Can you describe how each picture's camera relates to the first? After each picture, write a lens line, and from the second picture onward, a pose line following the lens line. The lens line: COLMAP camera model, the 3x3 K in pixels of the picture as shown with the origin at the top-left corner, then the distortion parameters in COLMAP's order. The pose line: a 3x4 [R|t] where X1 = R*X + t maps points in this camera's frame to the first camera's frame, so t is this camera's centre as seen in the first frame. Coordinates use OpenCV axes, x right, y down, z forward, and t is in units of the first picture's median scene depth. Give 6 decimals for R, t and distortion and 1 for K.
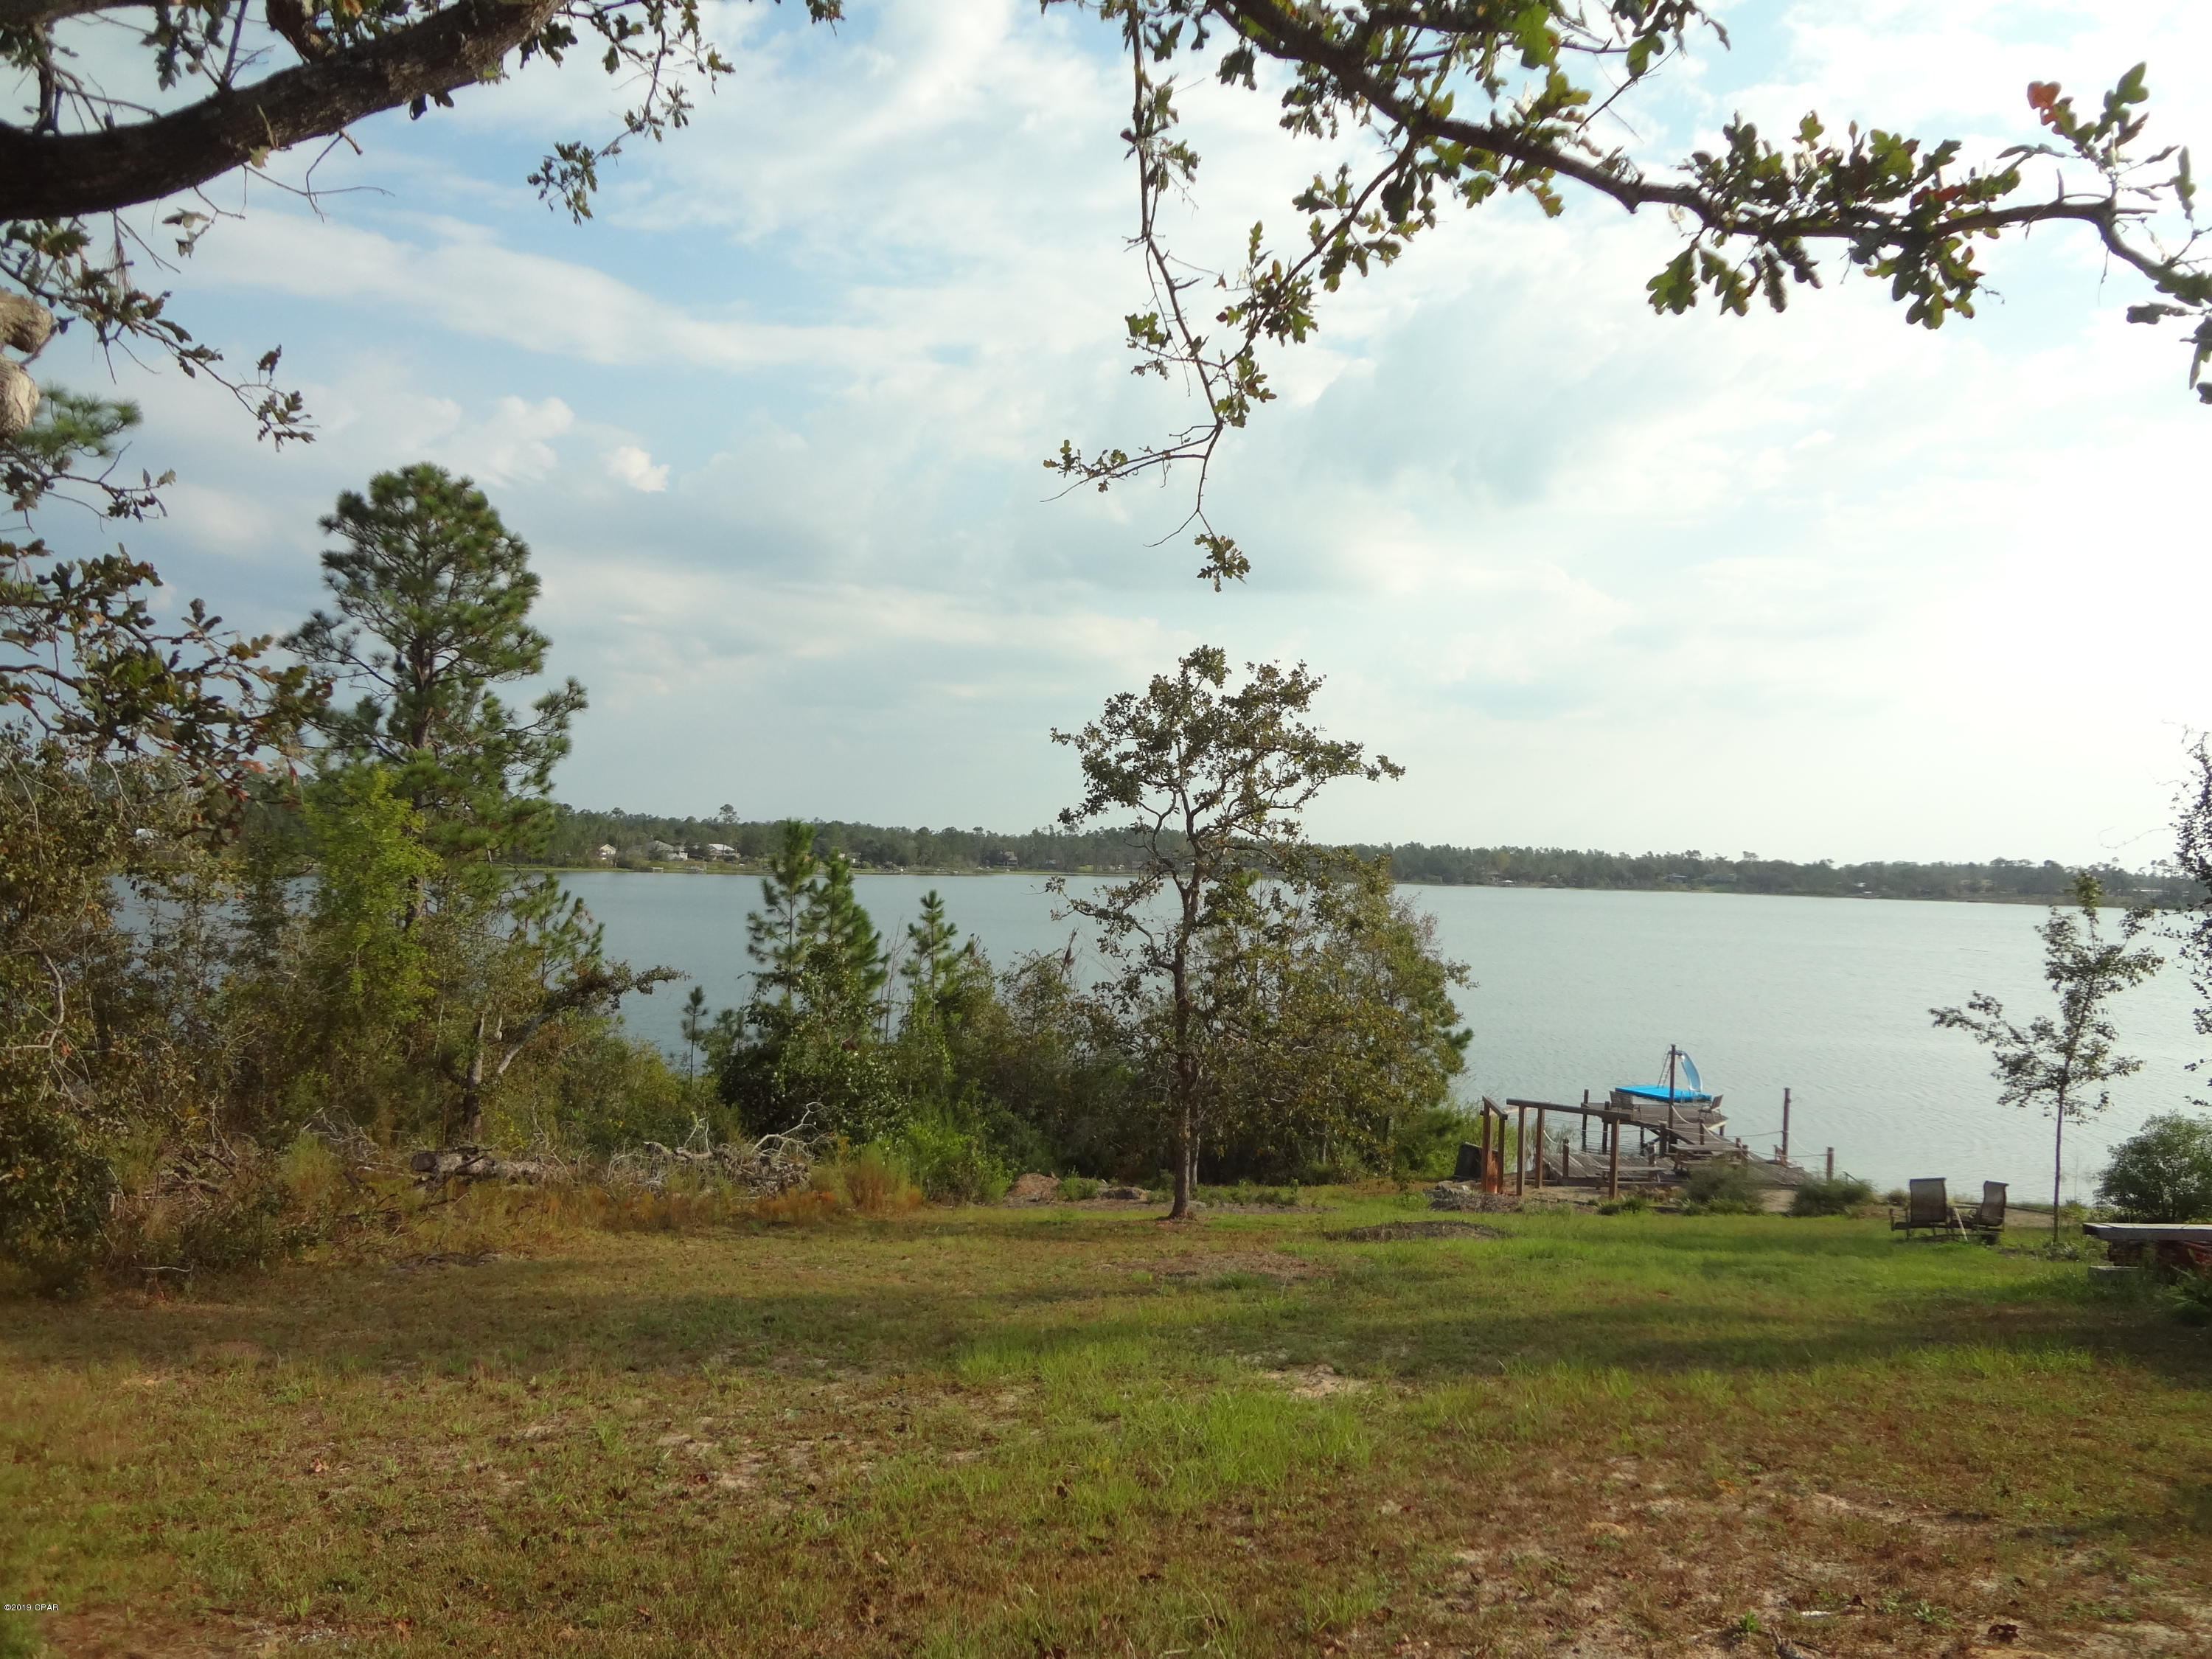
lens RADIAL K [[1622.0, 0, 1117.3], [0, 1622.0, 827.6], [0, 0, 1]] dist [-0.061539, 0.023415]
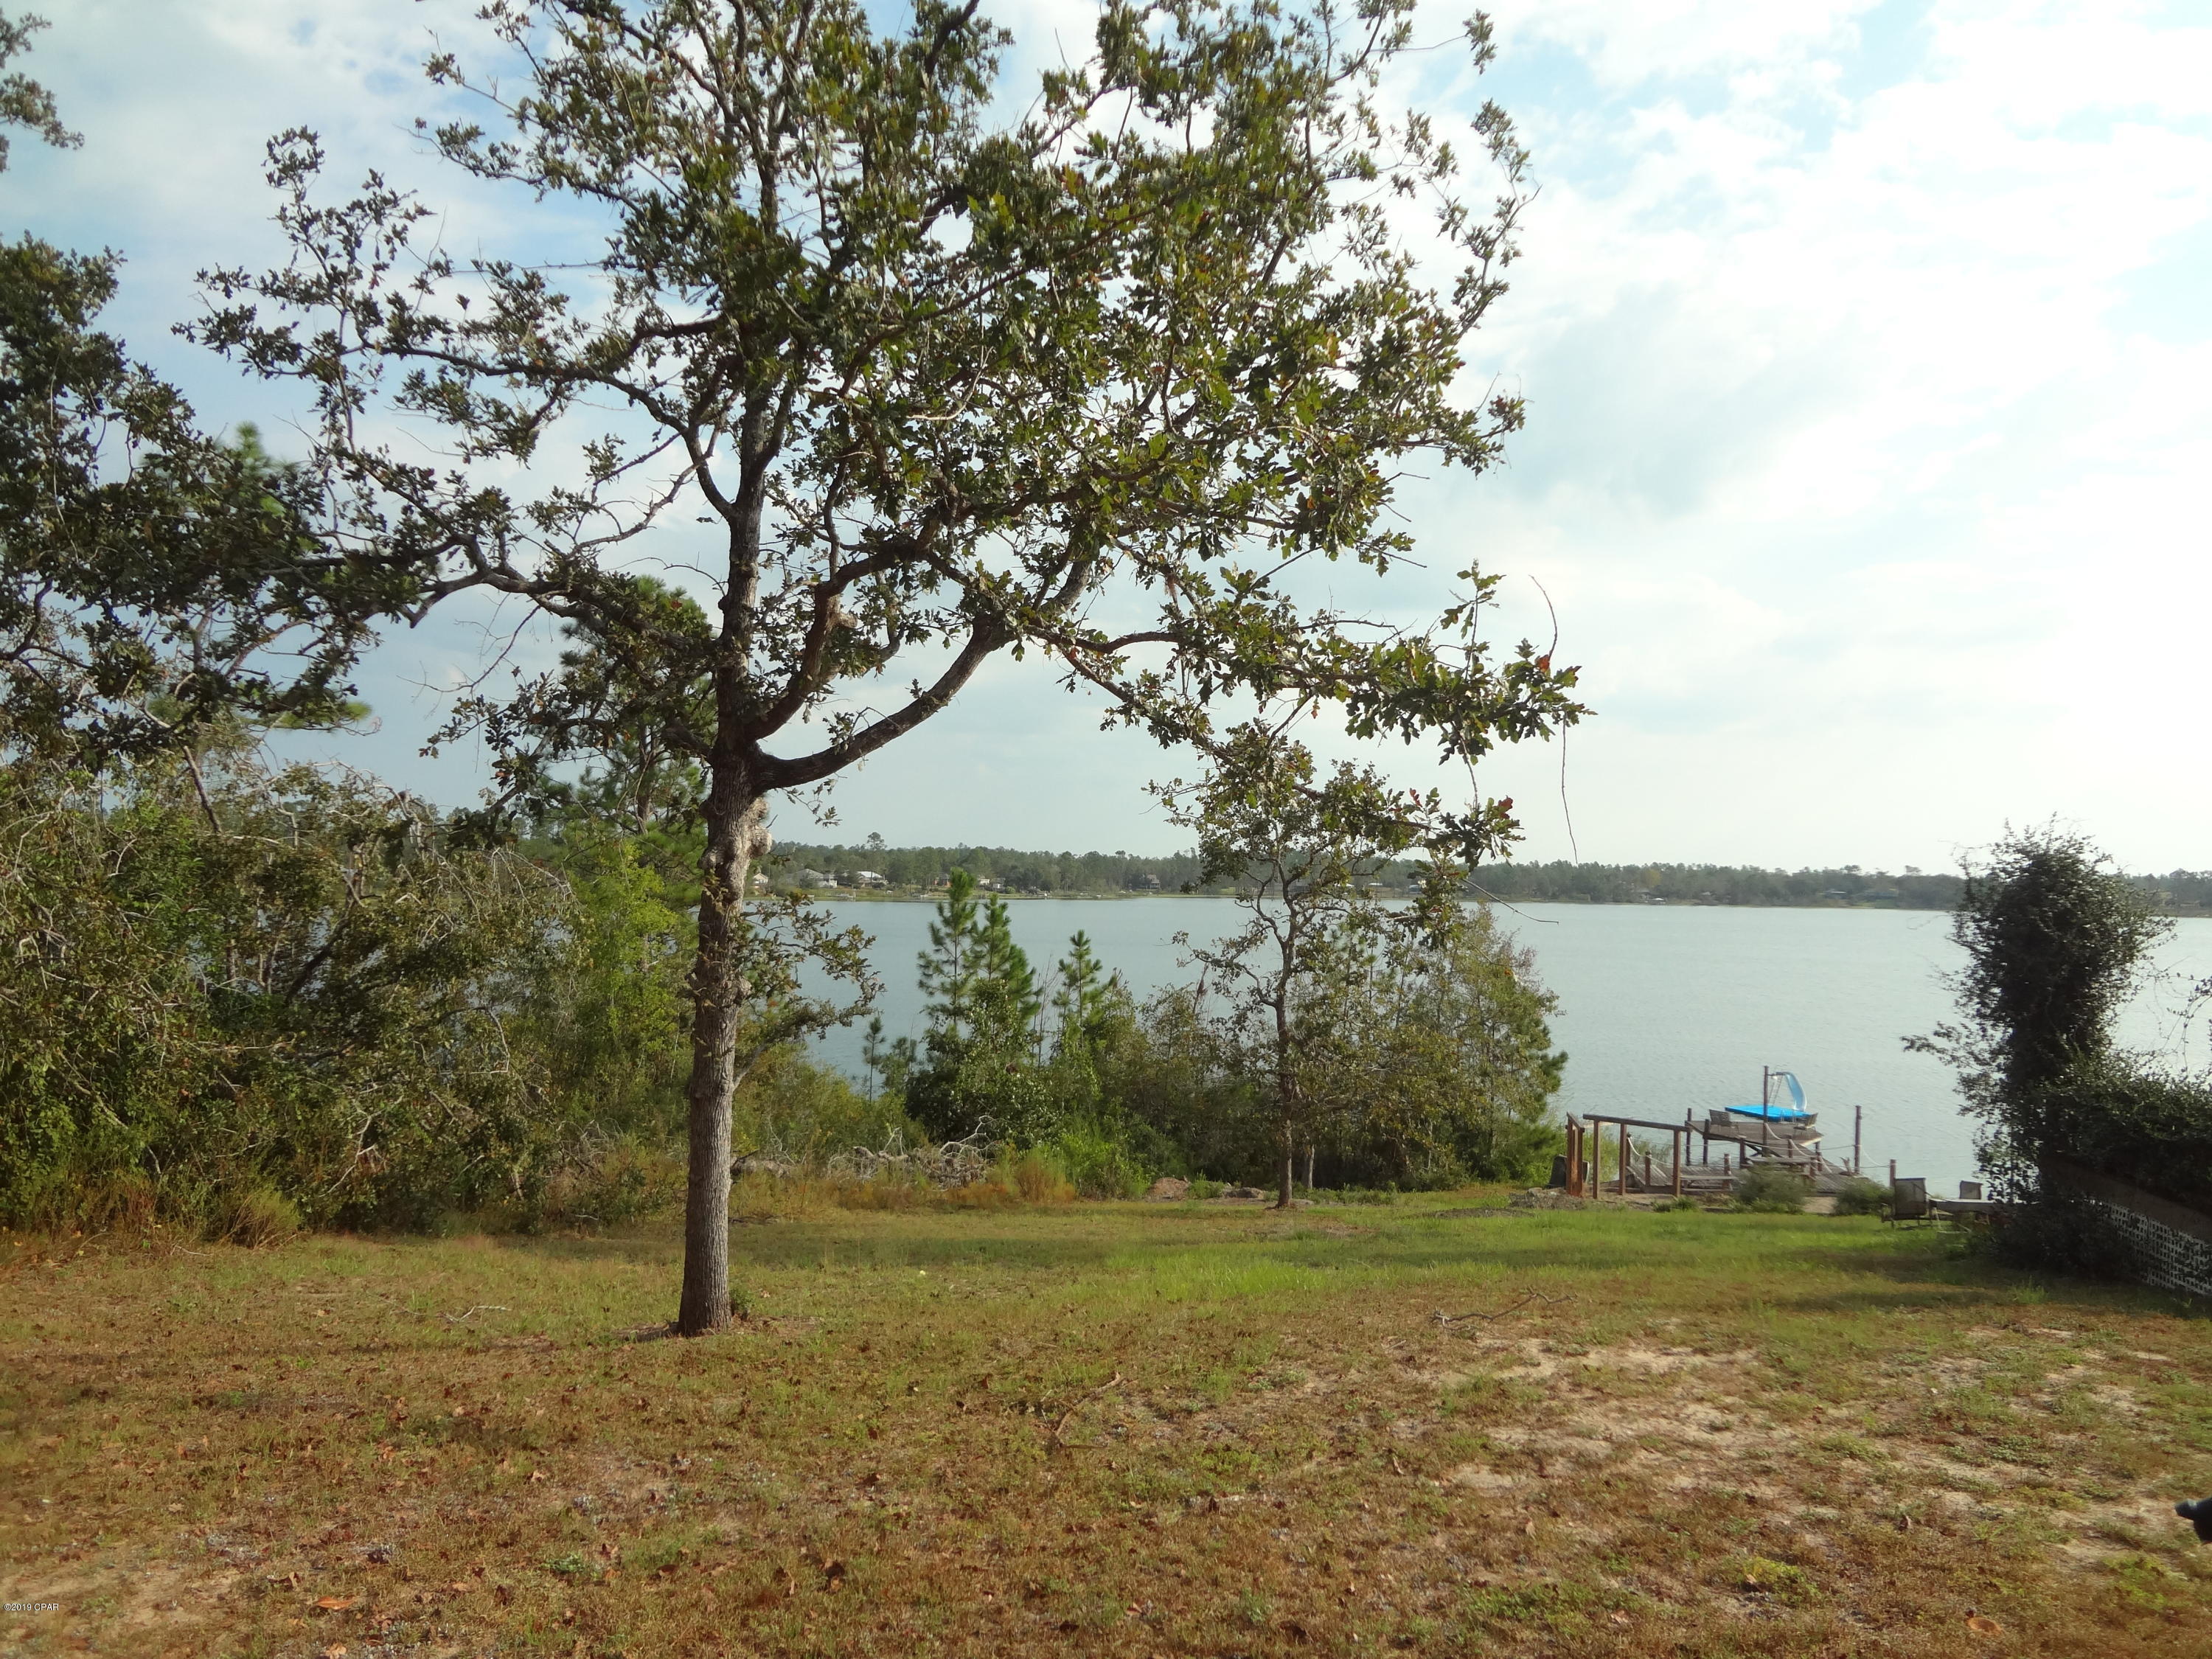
lens RADIAL K [[1622.0, 0, 1123.0], [0, 1622.0, 837.2], [0, 0, 1]] dist [-0.061539, 0.023415]
pose [[0.996375, -0.013386, -0.084006, 0.012930], [0.012730, 0.999884, -0.008342, -0.017883], [0.084108, 0.007243, 0.996430, -0.132399]]
